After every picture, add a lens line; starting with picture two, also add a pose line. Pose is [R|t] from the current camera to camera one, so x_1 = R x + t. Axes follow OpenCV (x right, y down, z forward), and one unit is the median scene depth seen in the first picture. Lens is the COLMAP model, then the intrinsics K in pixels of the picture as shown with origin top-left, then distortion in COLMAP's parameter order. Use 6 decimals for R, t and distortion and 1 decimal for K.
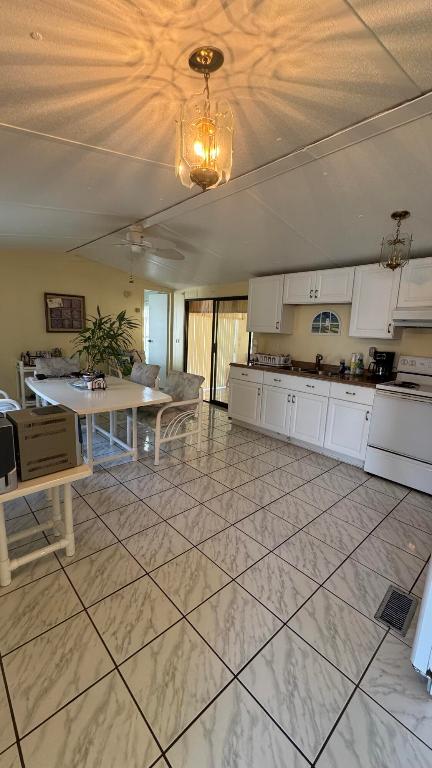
lens RADIAL K [[313.8, 0, 234.1], [0, 313.8, 380.6], [0, 0, 1]] dist [0.027041, 0.000048]
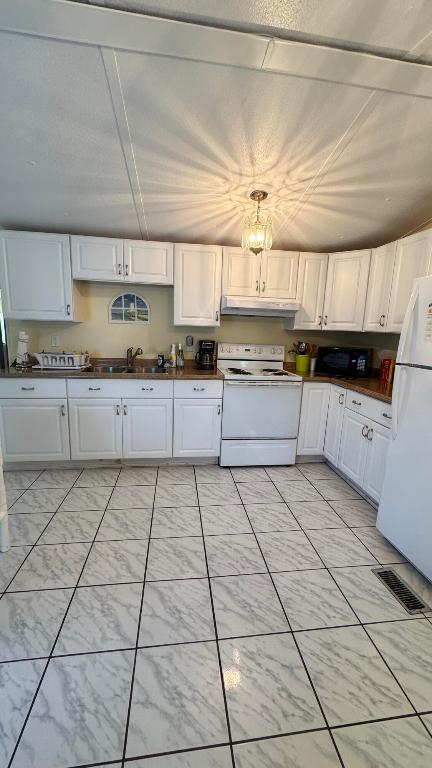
lens RADIAL K [[300.2, 0, 216.0], [0, 300.2, 384.0], [0, 0, 1]] dist [-0.000722, -0.000030]
pose [[0.603912, -0.171238, 0.778440, -0.220824], [0.119061, 0.985072, 0.124325, -0.063447], [-0.788109, 0.017600, 0.615284, 0.370323]]
